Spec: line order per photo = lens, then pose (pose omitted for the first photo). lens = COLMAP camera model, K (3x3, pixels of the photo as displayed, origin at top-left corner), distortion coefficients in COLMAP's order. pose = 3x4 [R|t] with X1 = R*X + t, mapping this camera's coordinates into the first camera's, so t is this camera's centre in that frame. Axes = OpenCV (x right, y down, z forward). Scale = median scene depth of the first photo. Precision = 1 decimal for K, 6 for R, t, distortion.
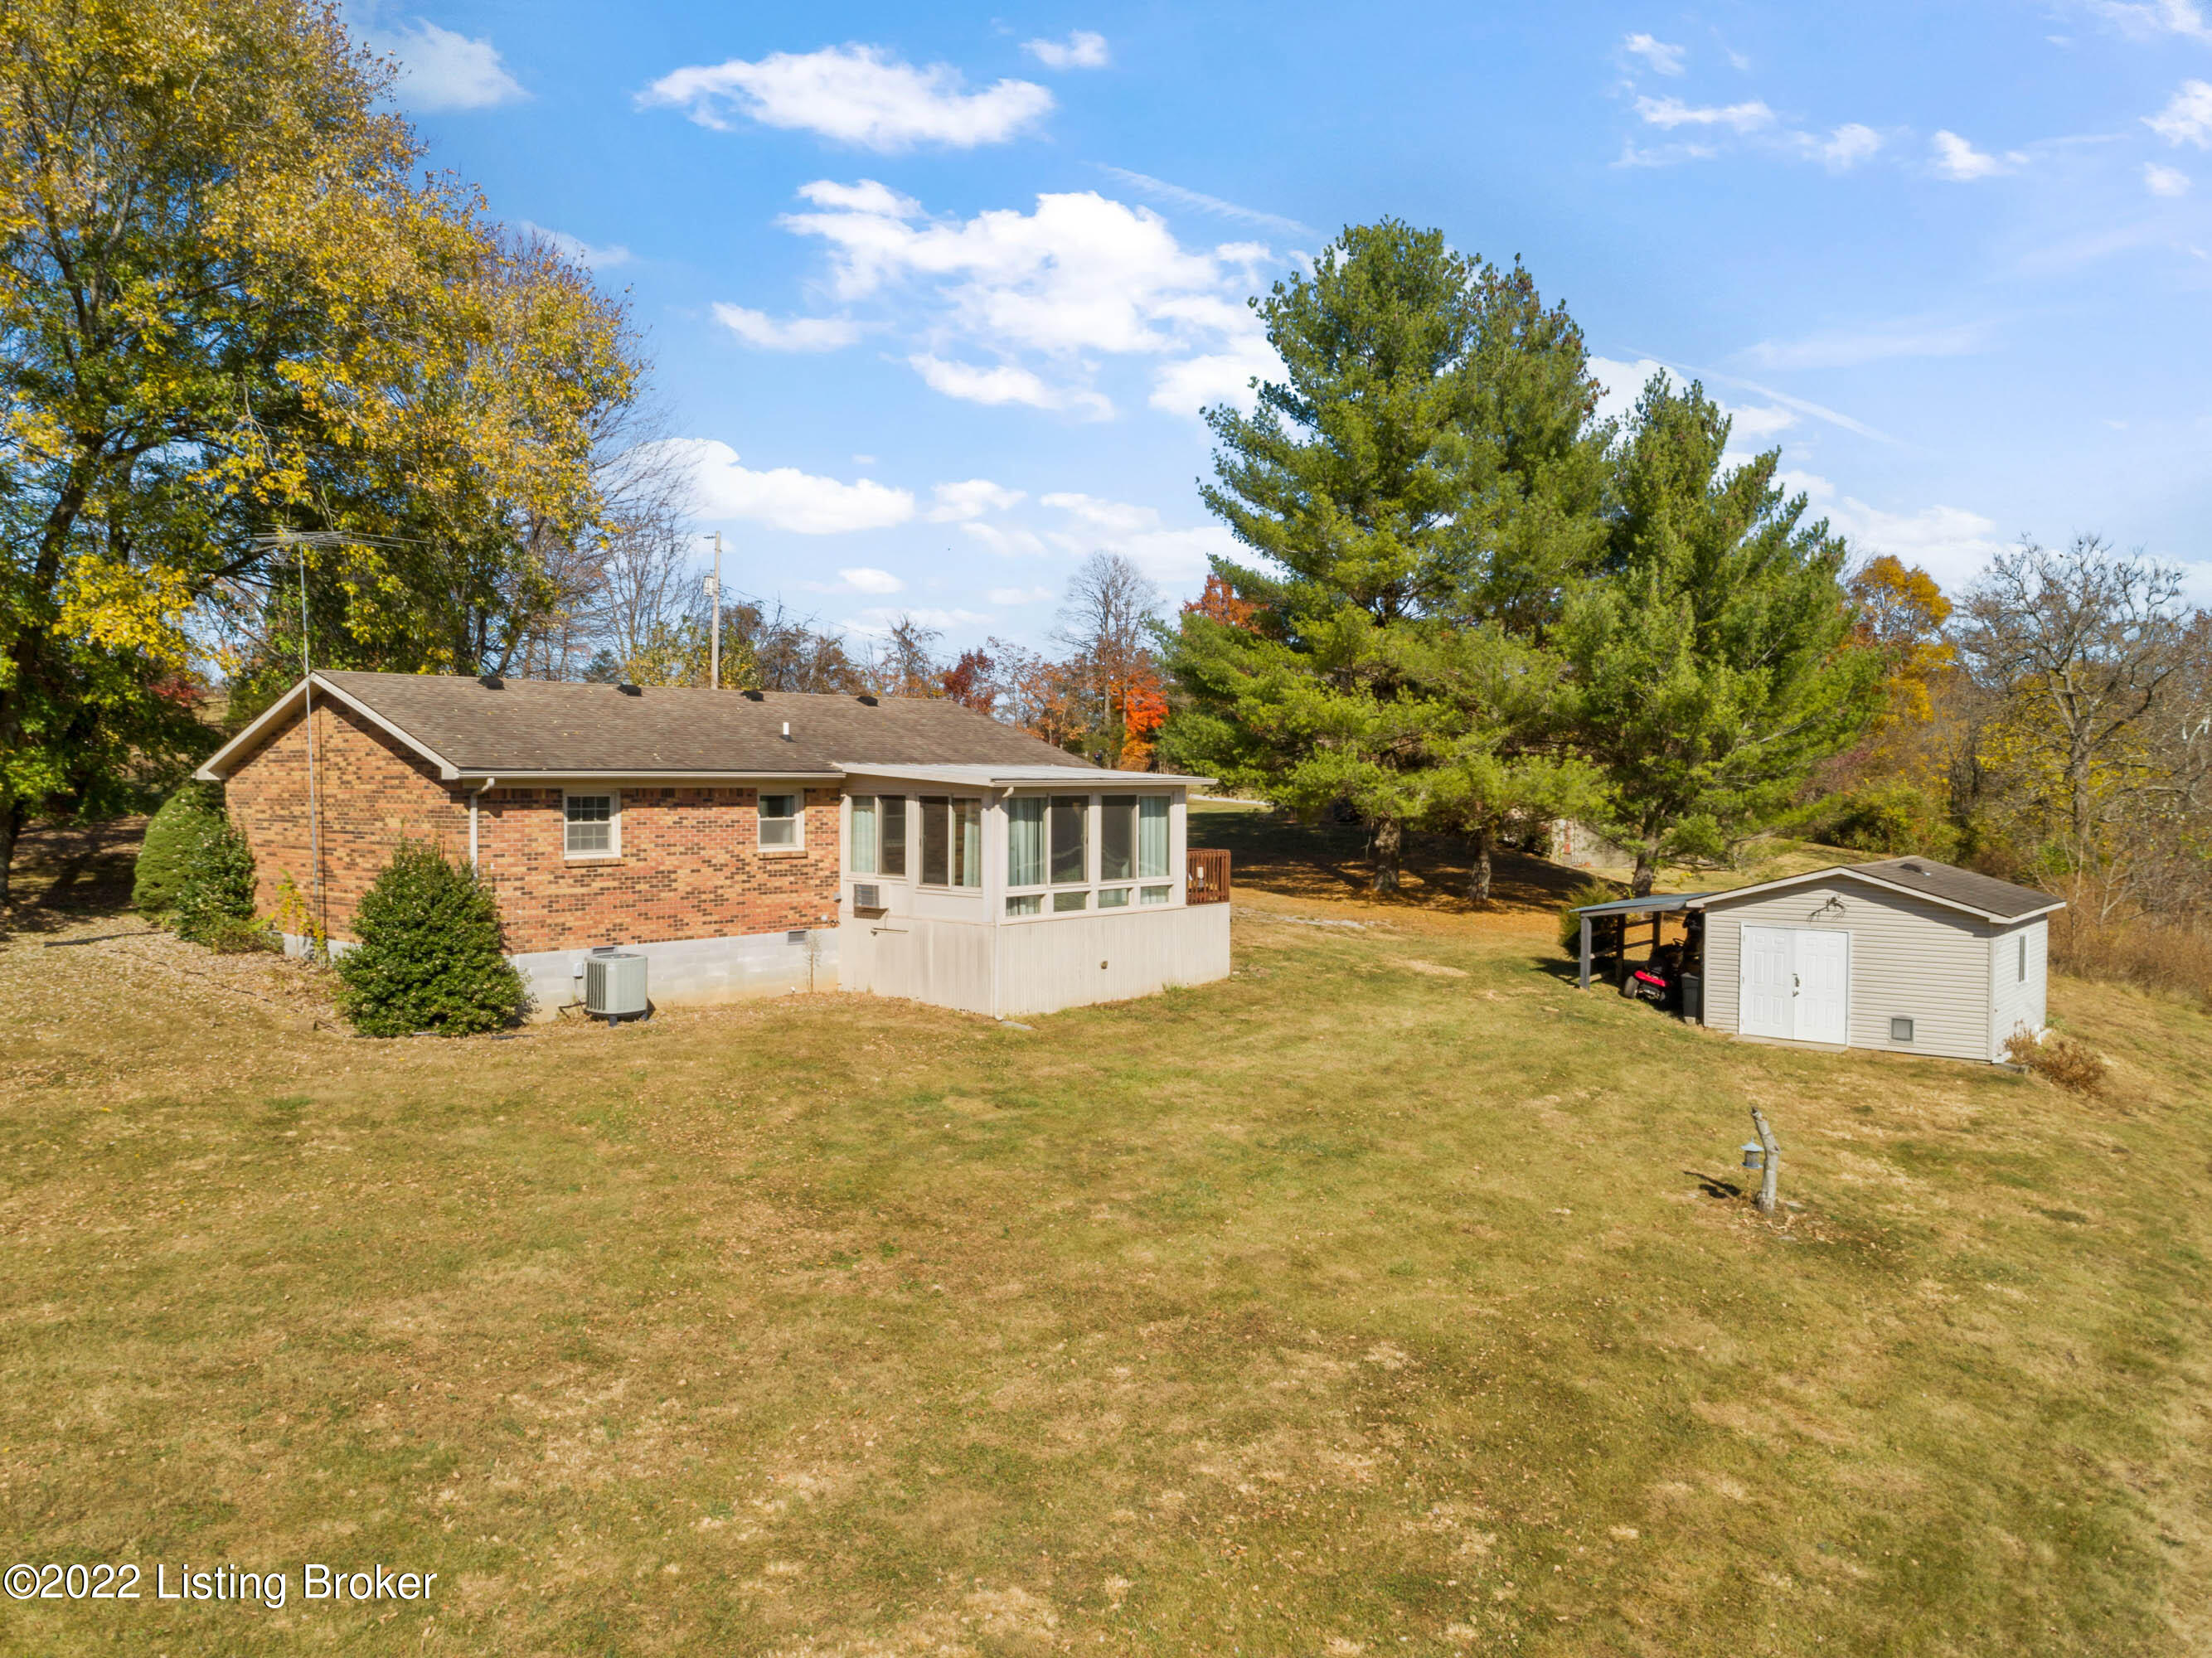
lens RADIAL K [[1770.6, 0, 1134.8], [0, 1770.6, 786.3], [0, 0, 1]] dist [-0.012044, 0.020791]
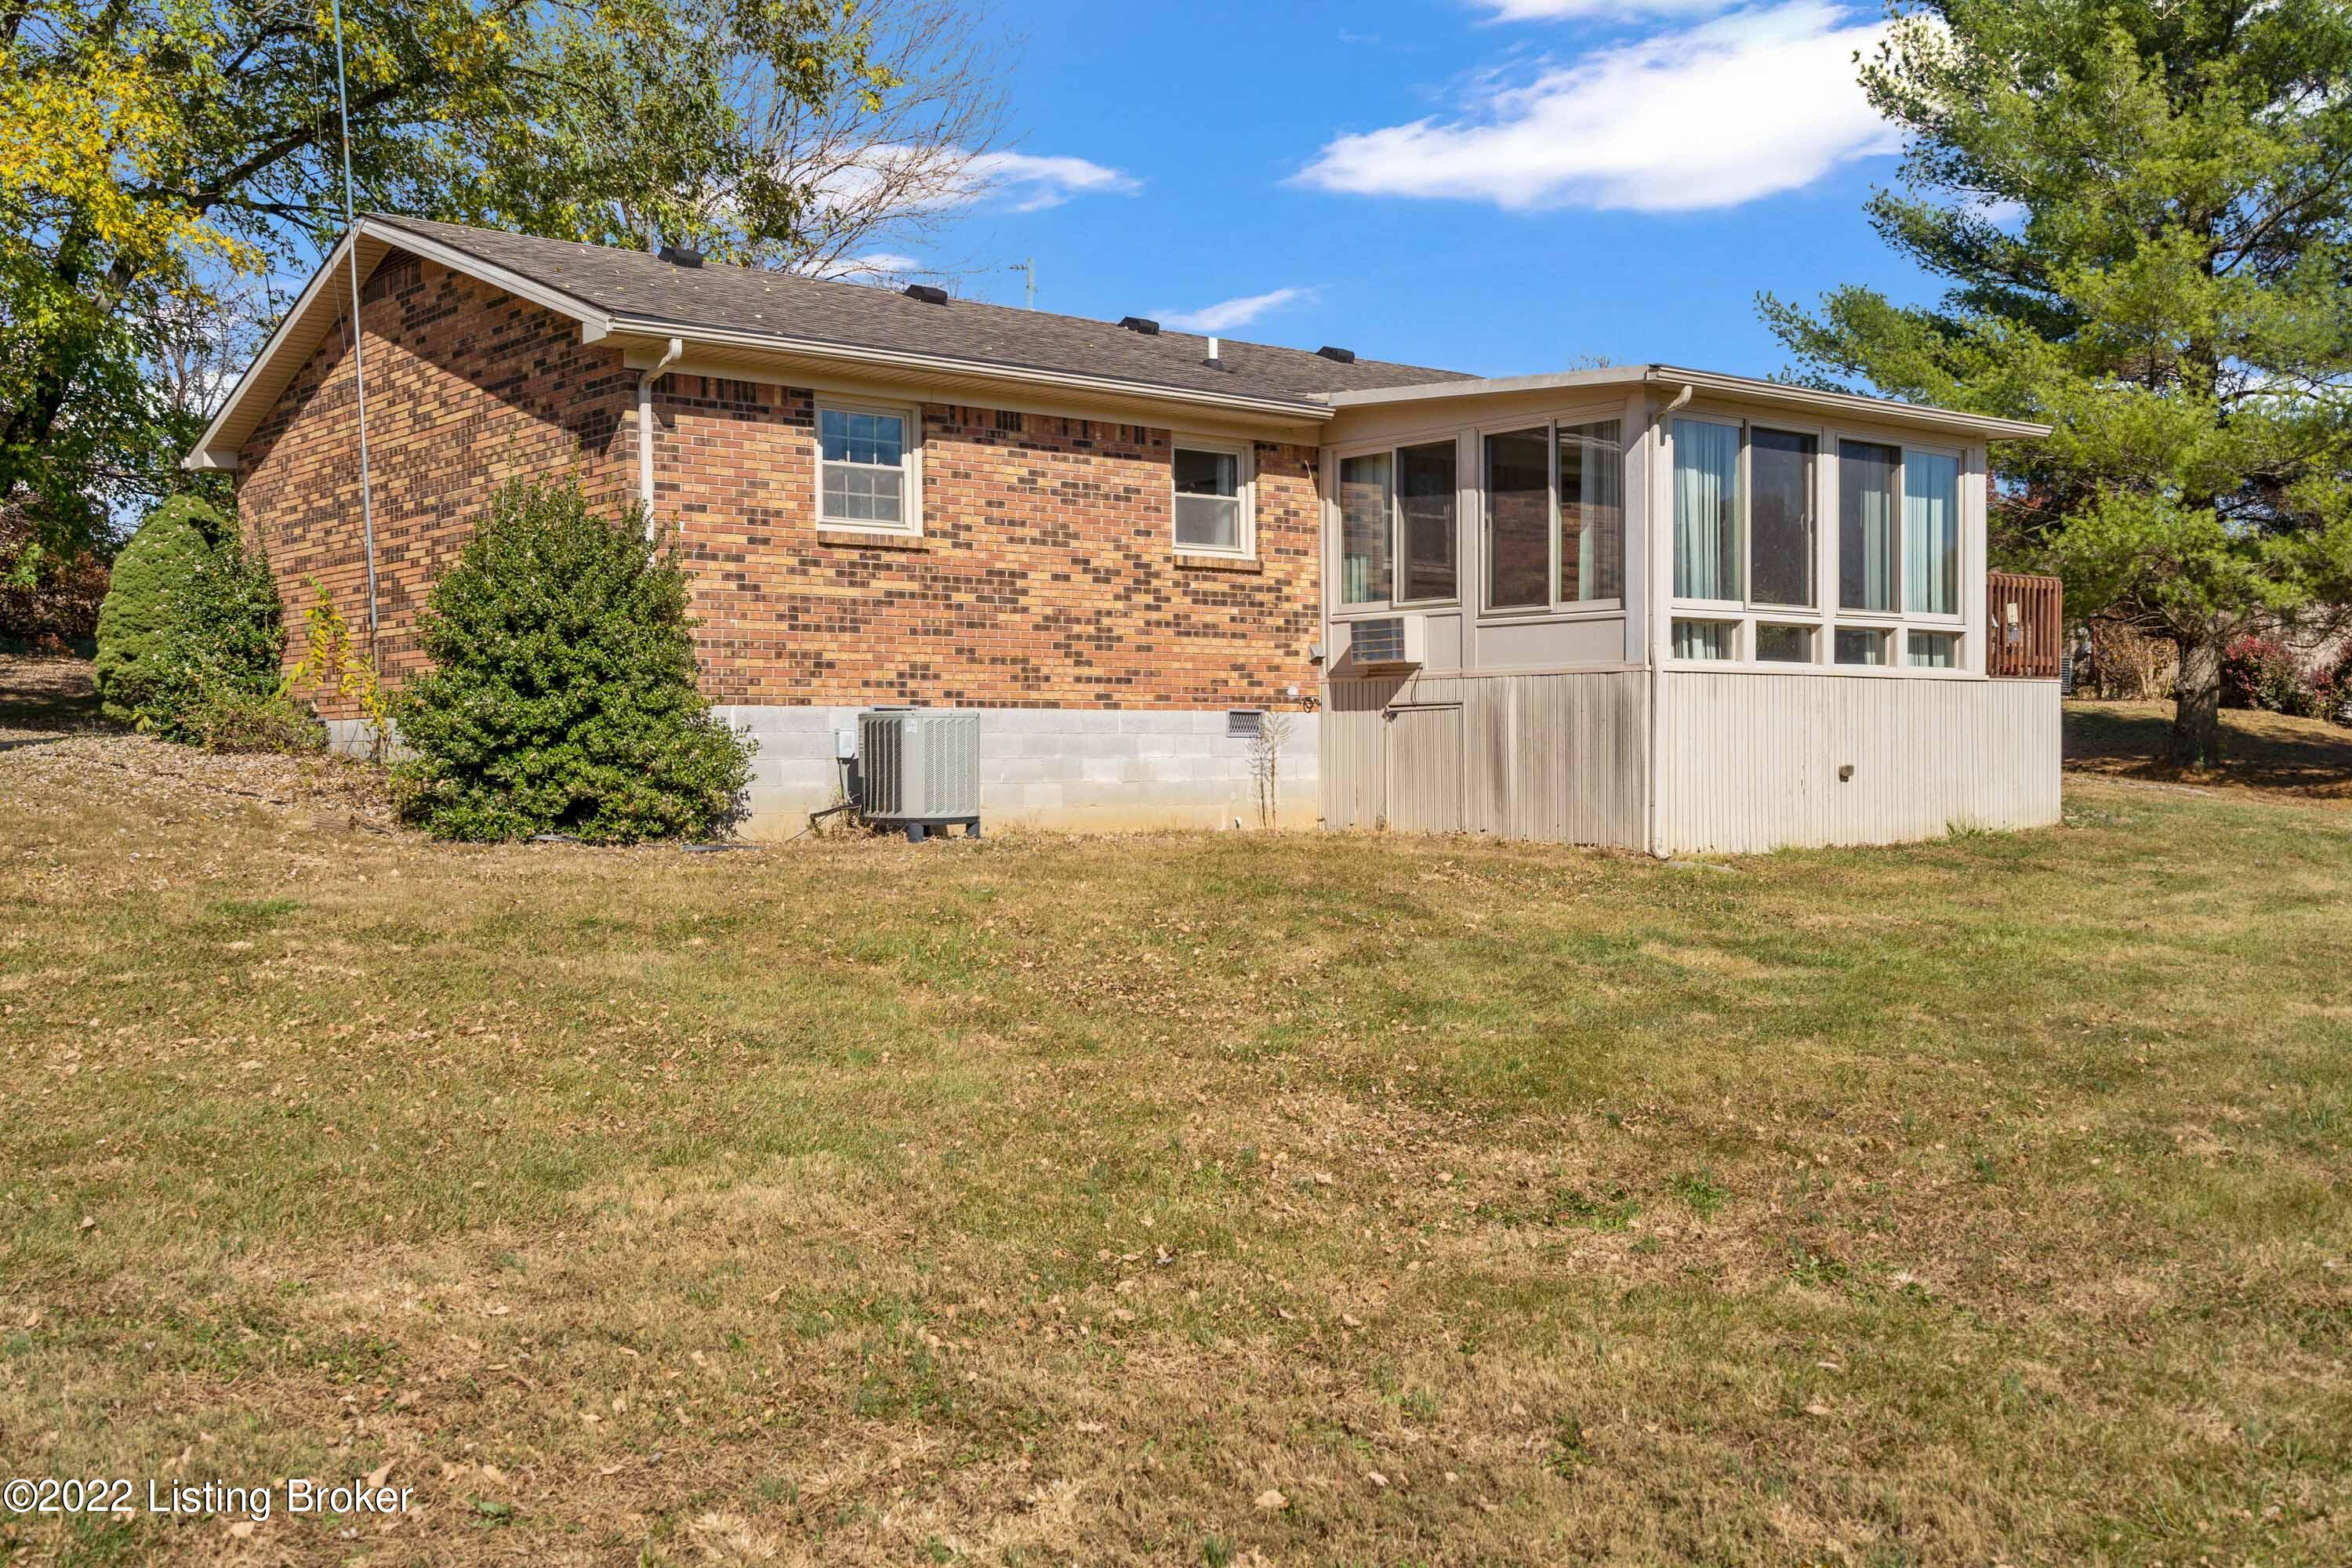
lens RADIAL K [[2551.1, 0, 1177.2], [0, 2551.1, 786.3], [0, 0, 1]] dist [0.020977, 0.000000]
pose [[0.986135, -0.005940, -0.165839, -0.094376], [0.008907, 0.999813, 0.017149, 0.100412], [0.165706, -0.018389, 0.986004, 0.276886]]
